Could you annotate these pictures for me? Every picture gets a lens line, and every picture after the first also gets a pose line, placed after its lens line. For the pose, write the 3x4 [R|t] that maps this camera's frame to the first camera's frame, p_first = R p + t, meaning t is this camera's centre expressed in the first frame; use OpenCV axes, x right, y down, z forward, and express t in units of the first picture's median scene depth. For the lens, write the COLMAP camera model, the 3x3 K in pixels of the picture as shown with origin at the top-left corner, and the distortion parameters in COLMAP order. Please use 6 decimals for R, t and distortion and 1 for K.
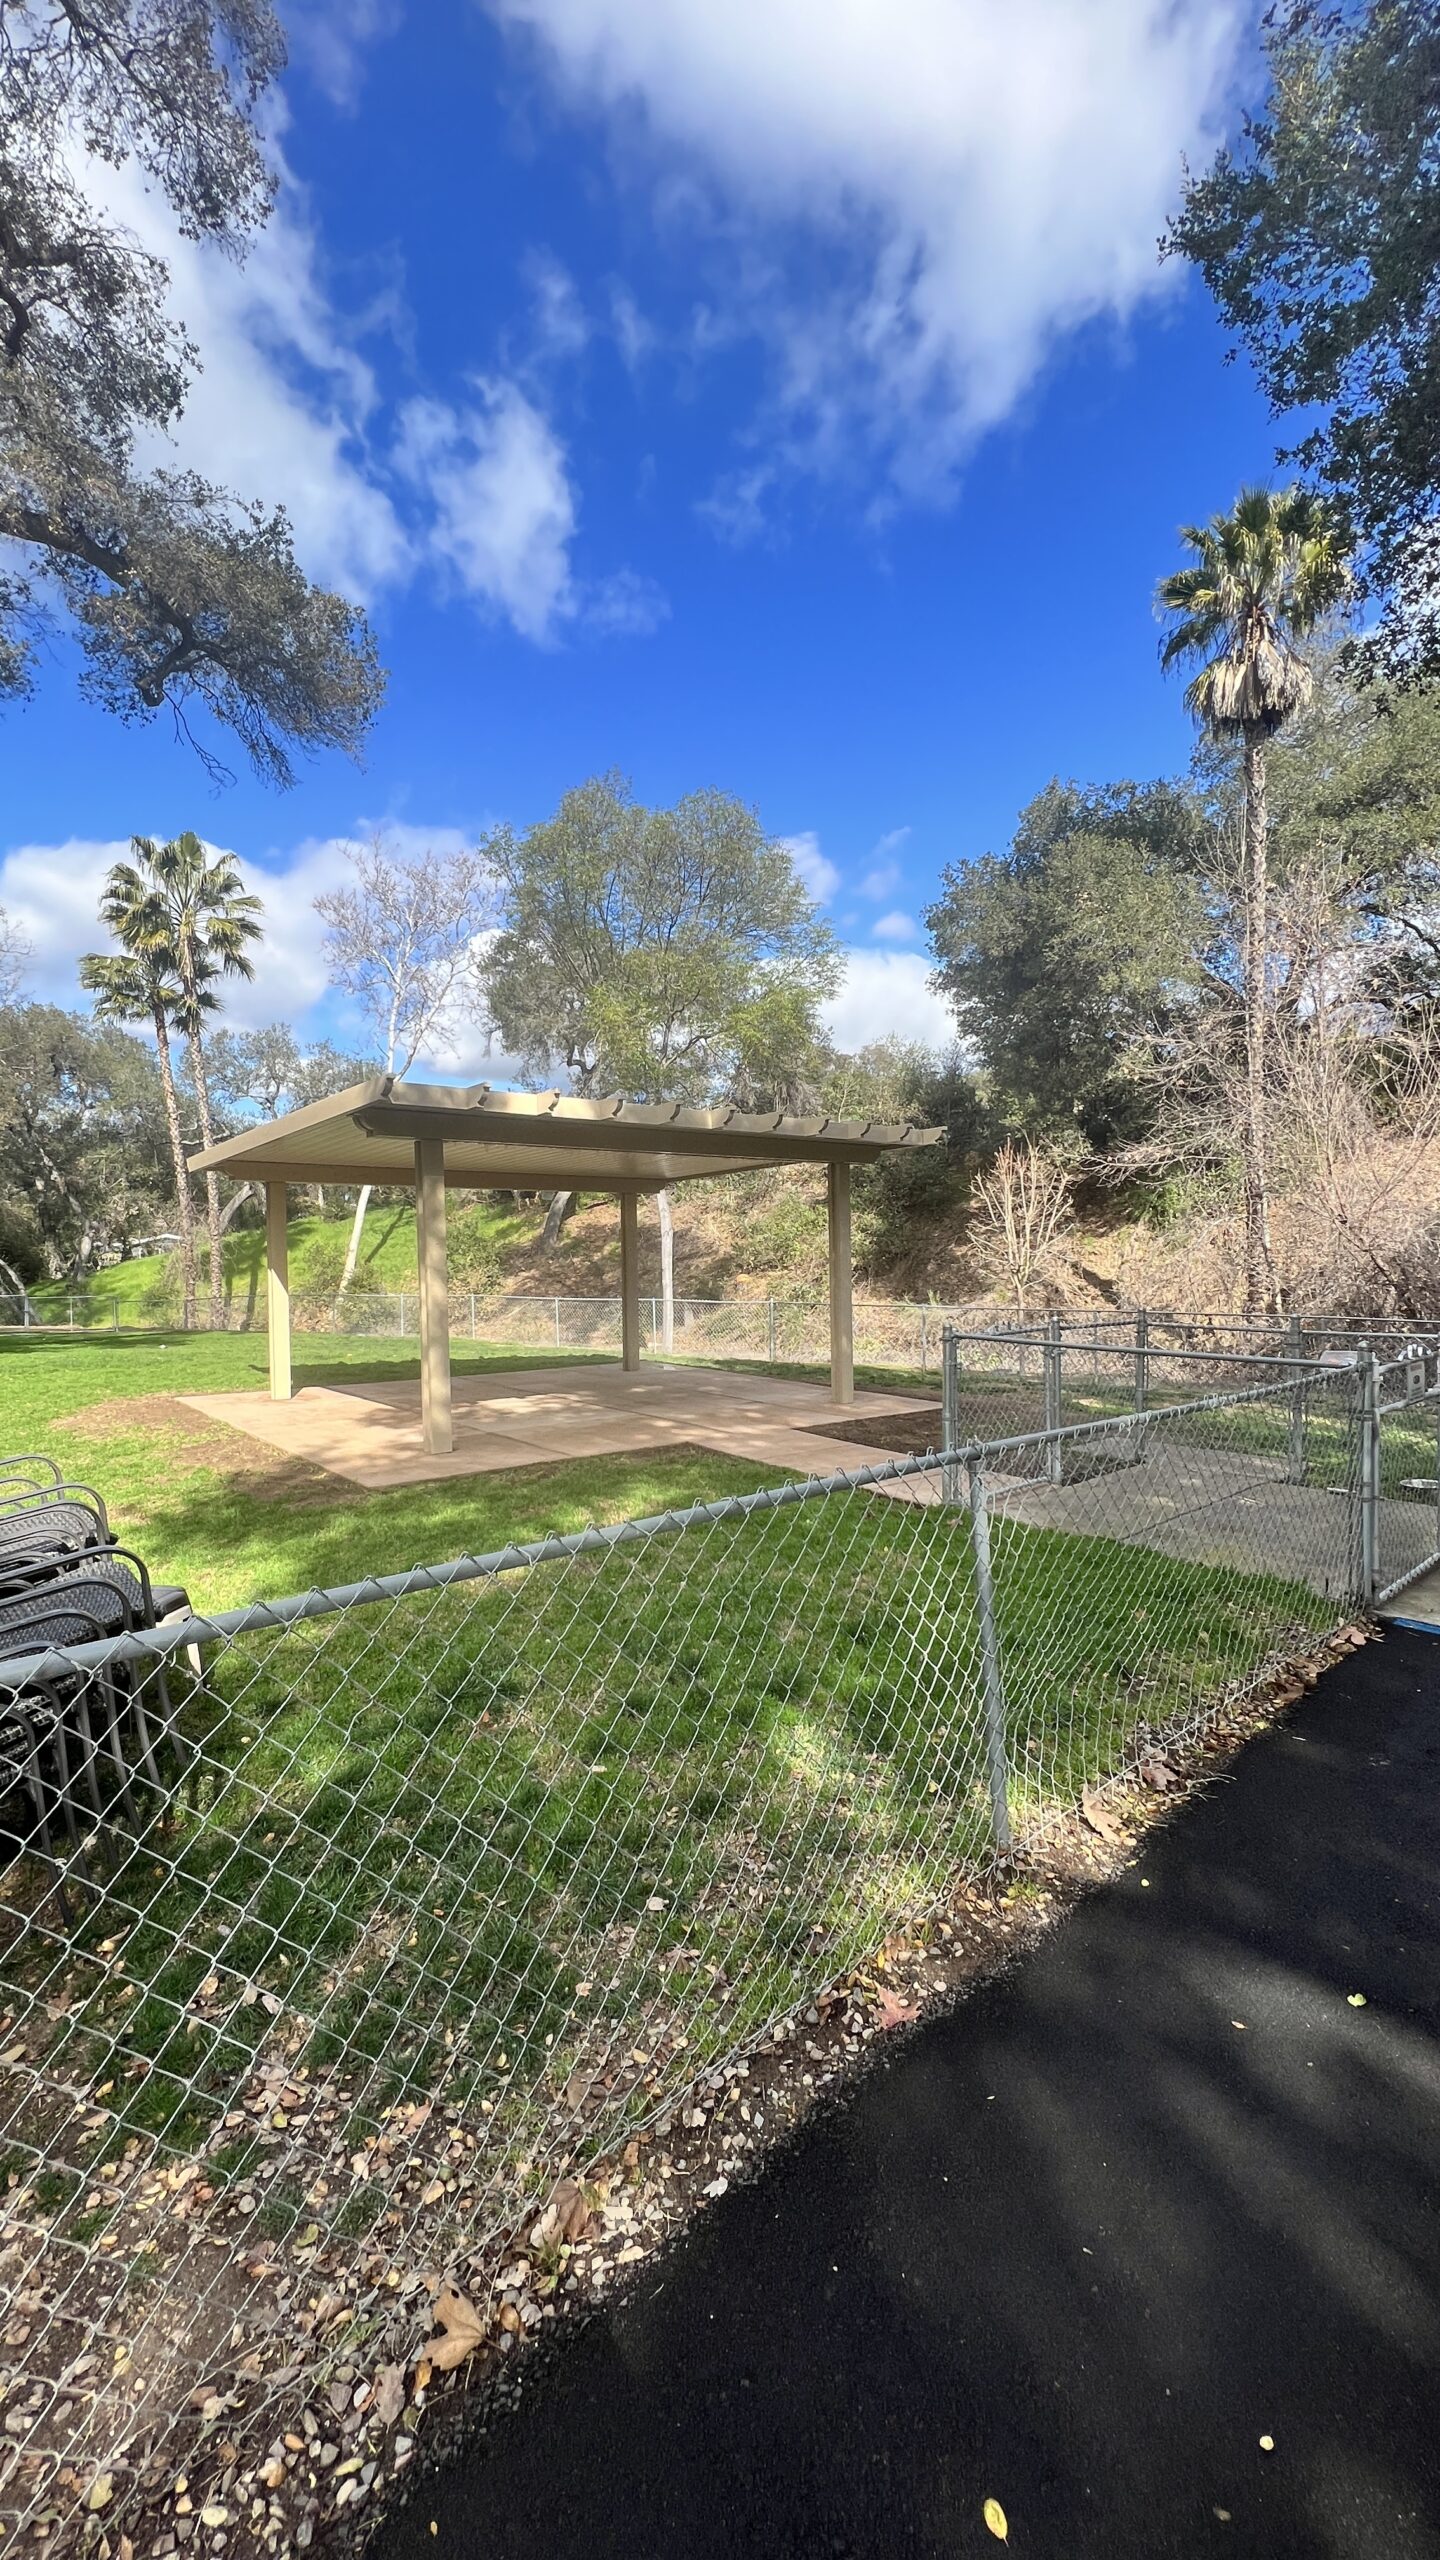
lens RADIAL K [[1020.5, 0, 726.8], [0, 1020.5, 1278.6], [0, 0, 1]] dist [-0.004188, -0.000196]
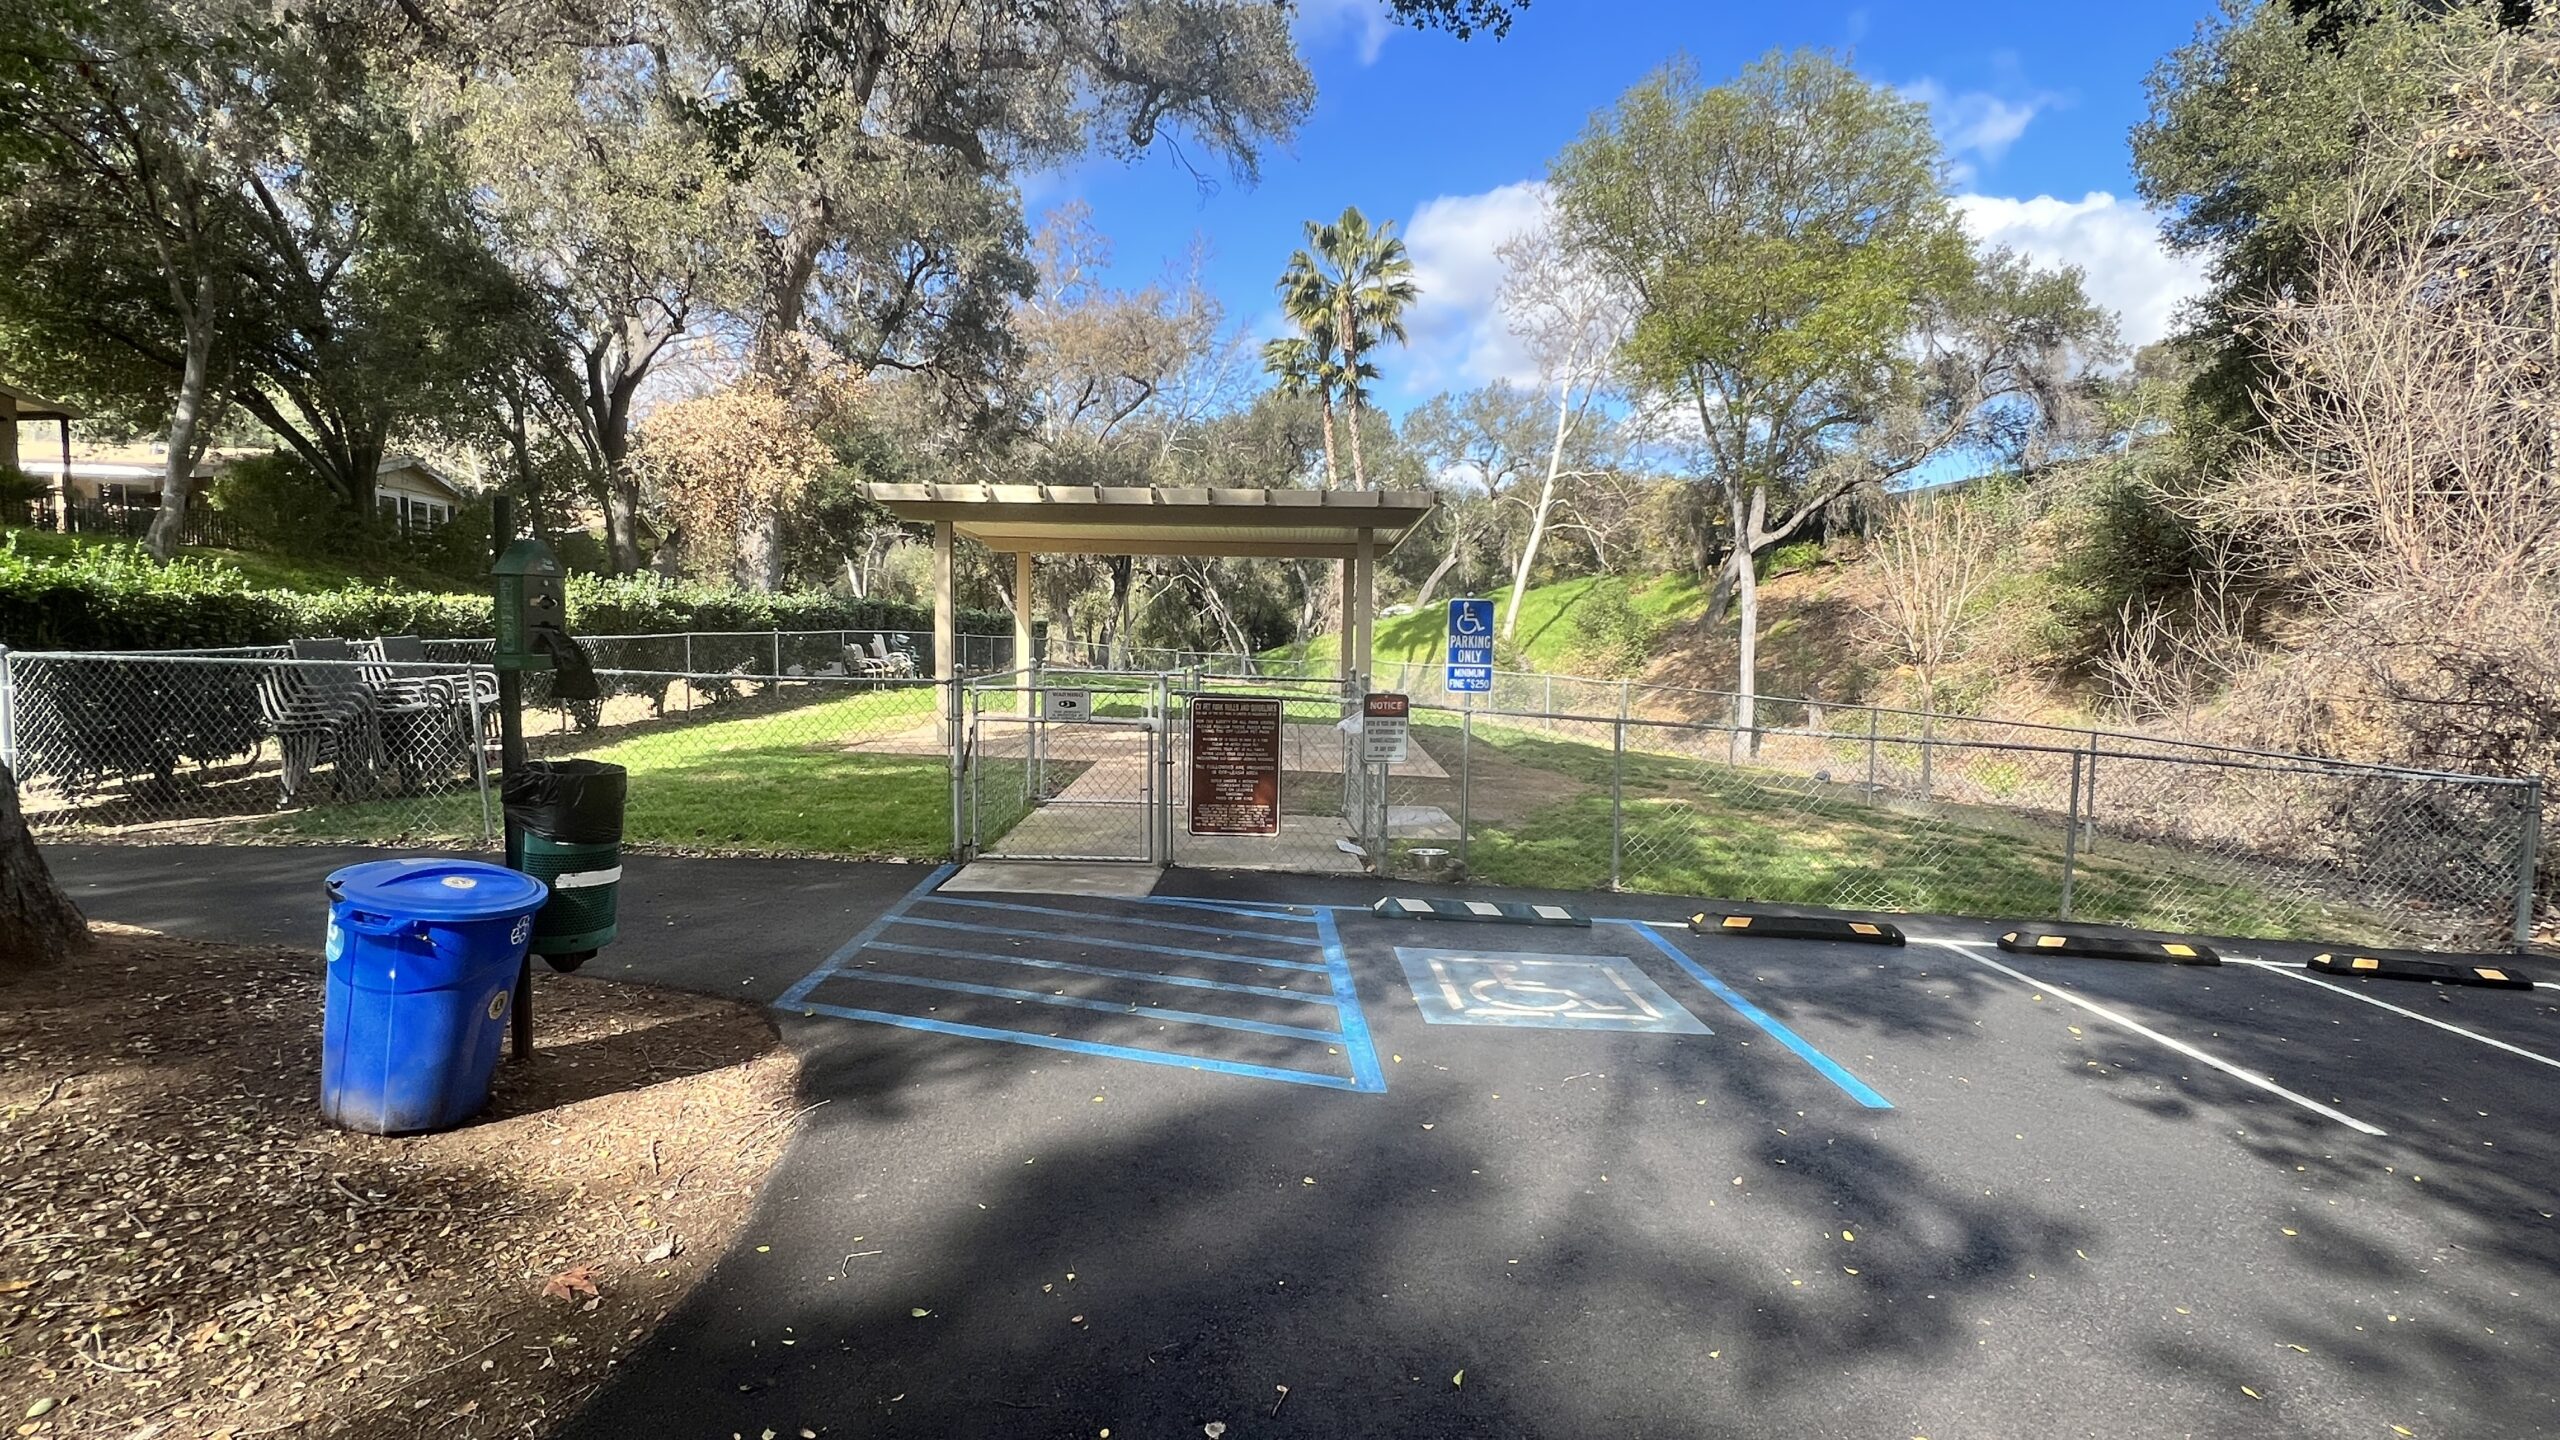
lens RADIAL K [[1234.6, 0, 1280.0], [0, 1234.6, 720.0], [0, 0, 1]] dist [-0.001846, 0.000131]
pose [[0.759248, 0.077308, -0.646194, 0.247082], [-0.048329, 0.996876, 0.062478, 0.001431], [0.649005, -0.016207, 0.760612, 0.002706]]
